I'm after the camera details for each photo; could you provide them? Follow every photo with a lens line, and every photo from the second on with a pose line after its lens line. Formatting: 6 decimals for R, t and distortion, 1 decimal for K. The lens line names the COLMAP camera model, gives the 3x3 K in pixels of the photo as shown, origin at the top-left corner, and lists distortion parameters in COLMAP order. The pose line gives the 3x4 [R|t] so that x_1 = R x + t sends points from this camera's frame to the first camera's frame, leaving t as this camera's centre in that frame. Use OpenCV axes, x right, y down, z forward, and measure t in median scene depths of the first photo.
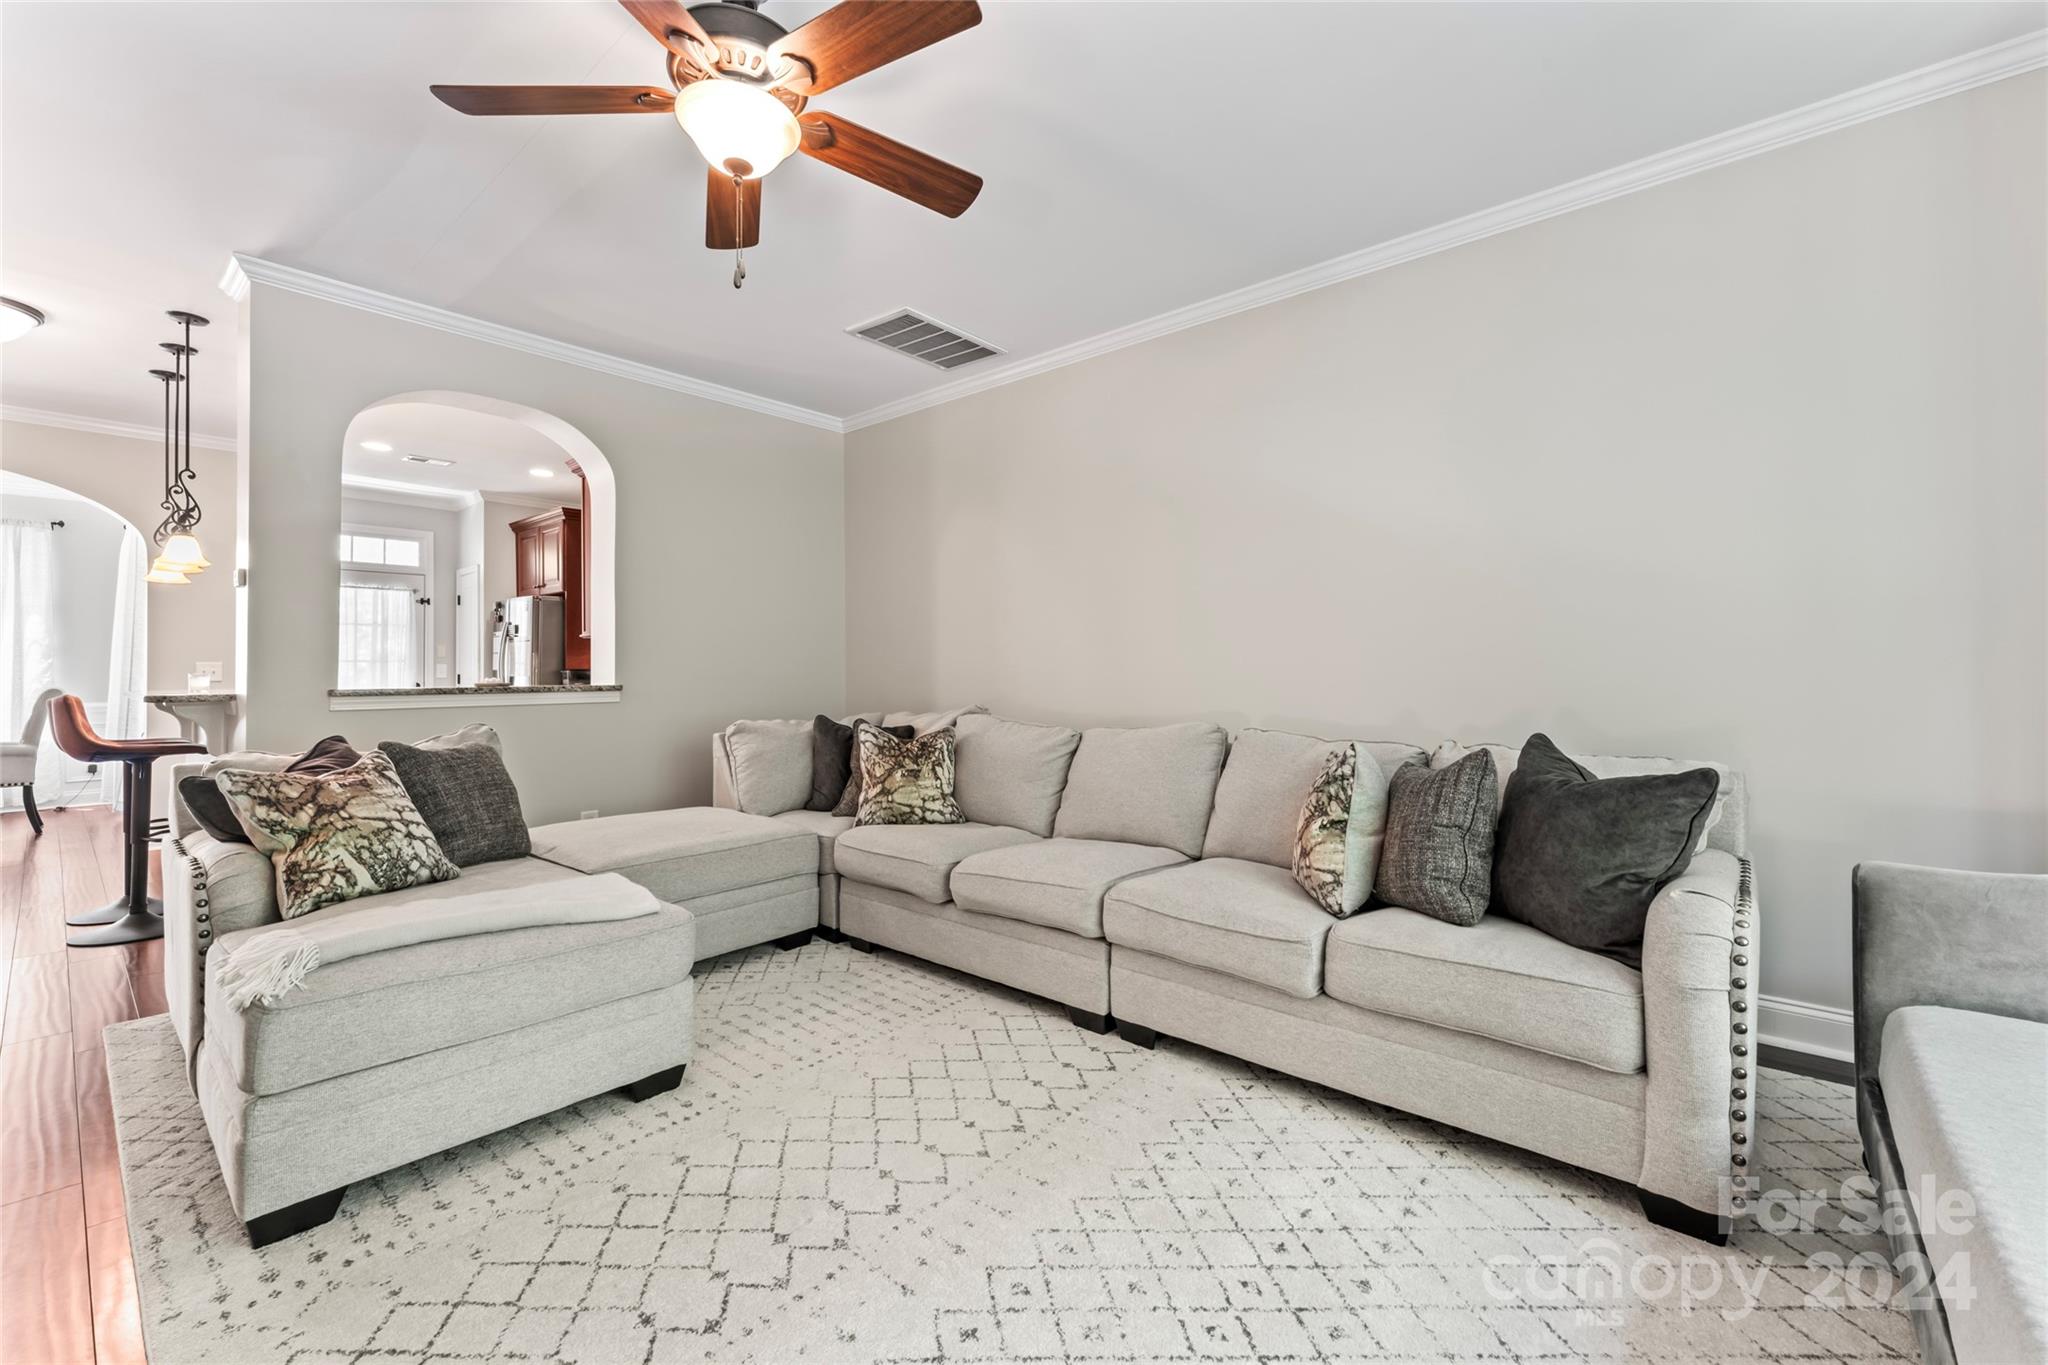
lens RADIAL K [[844.4, 0, 1012.3], [0, 844.4, 663.4], [0, 0, 1]] dist [0.000269, 0.000024]
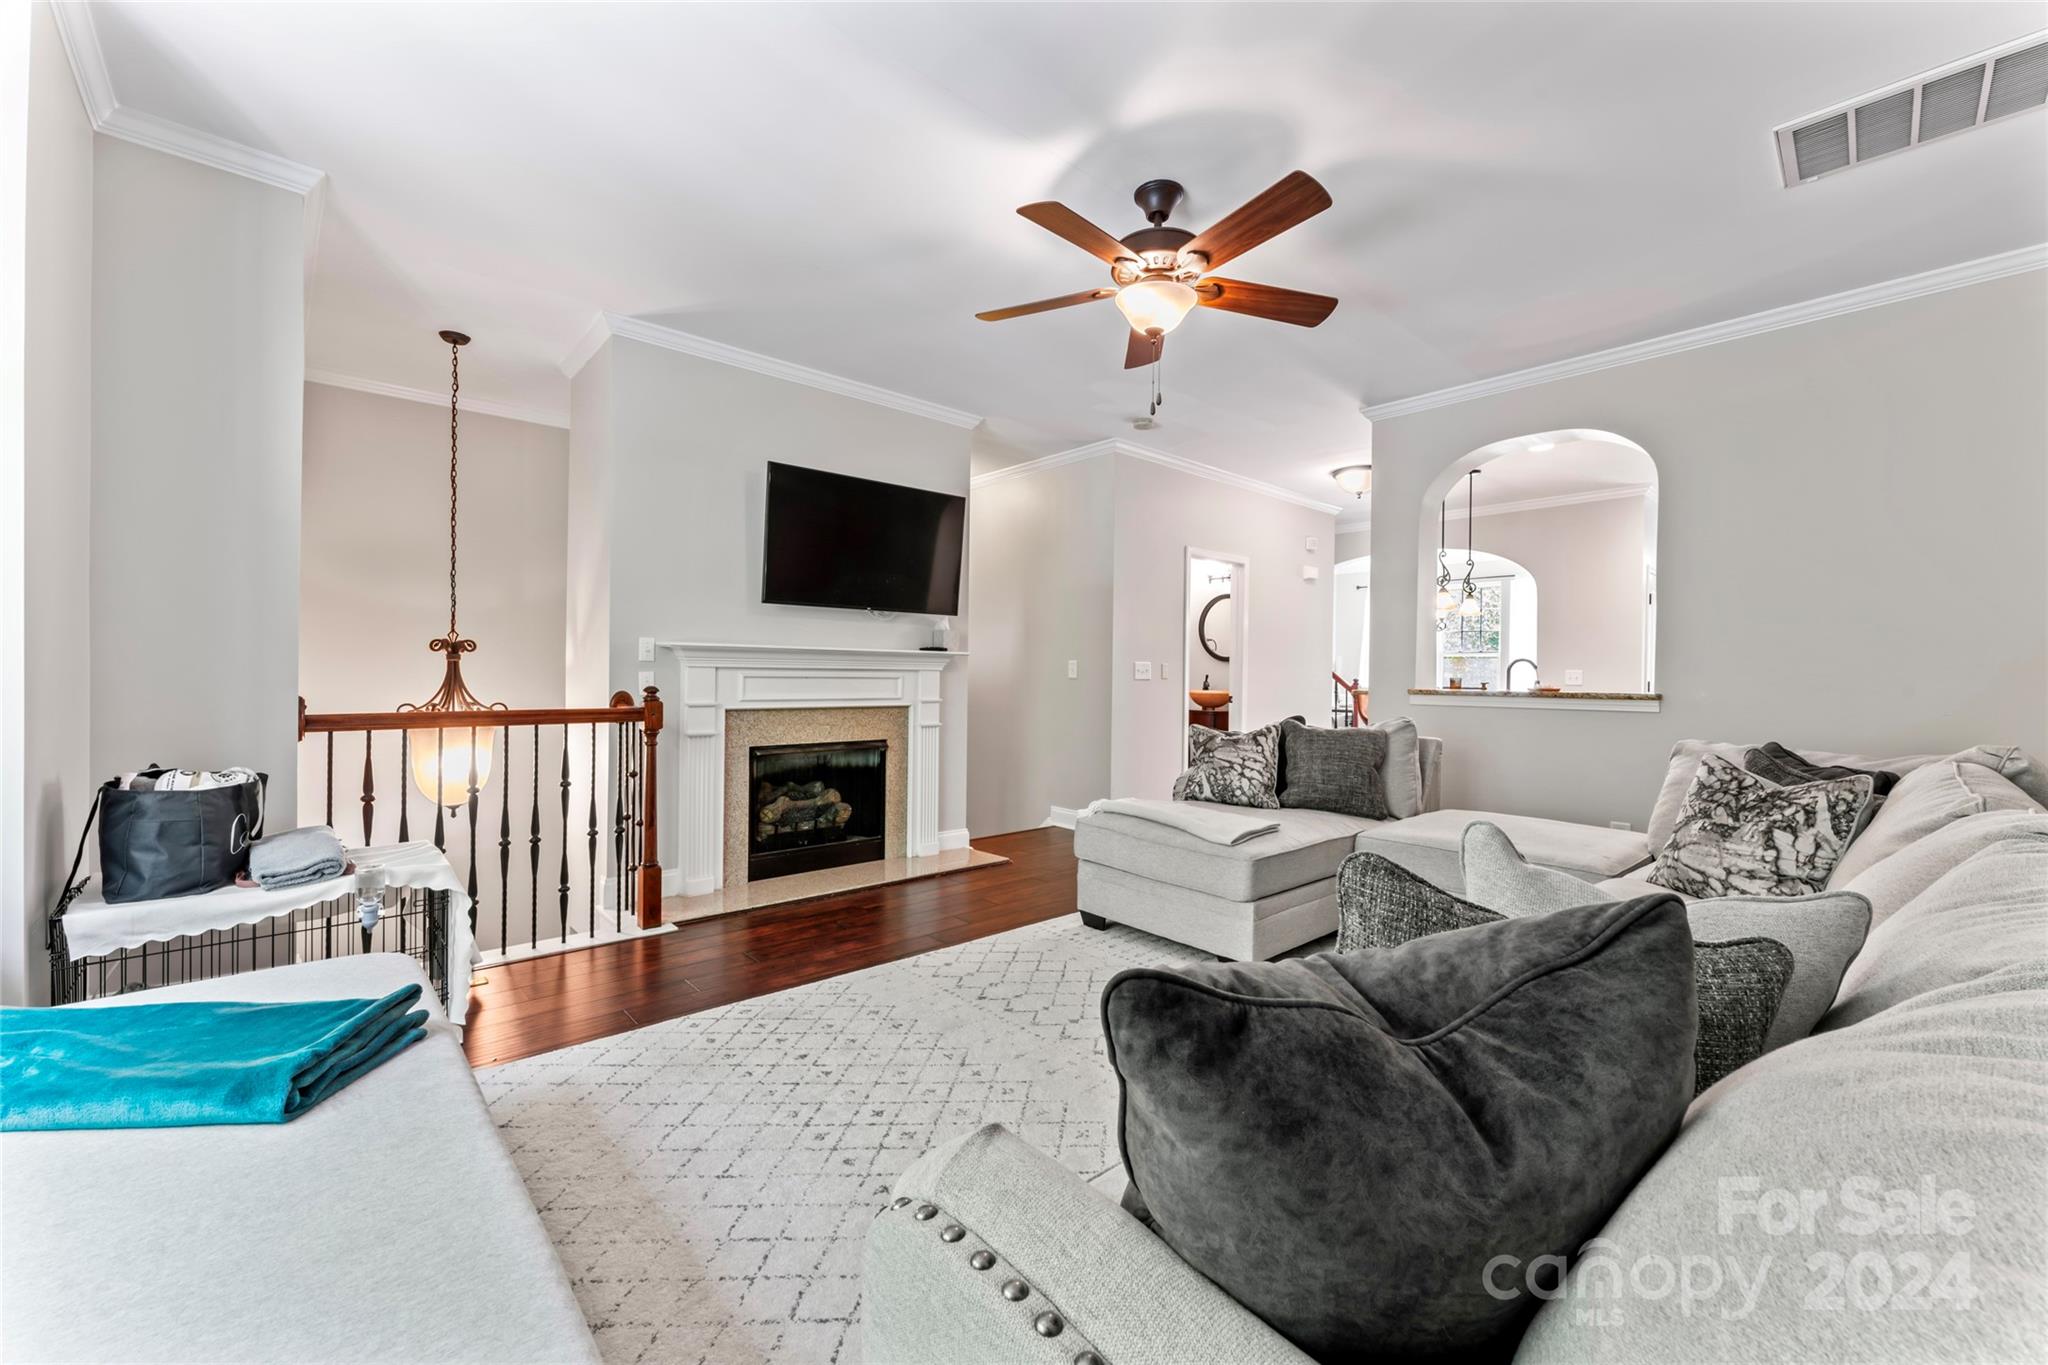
lens RADIAL K [[810.6, 0, 1024.0], [0, 810.6, 682.5], [0, 0, 1]] dist [-0.000311, -0.000023]
pose [[-0.123730, 0.013962, -0.992218, 0.578033], [-0.000524, 0.999900, 0.014135, 0.001219], [0.992316, 0.002269, -0.123711, 0.493086]]
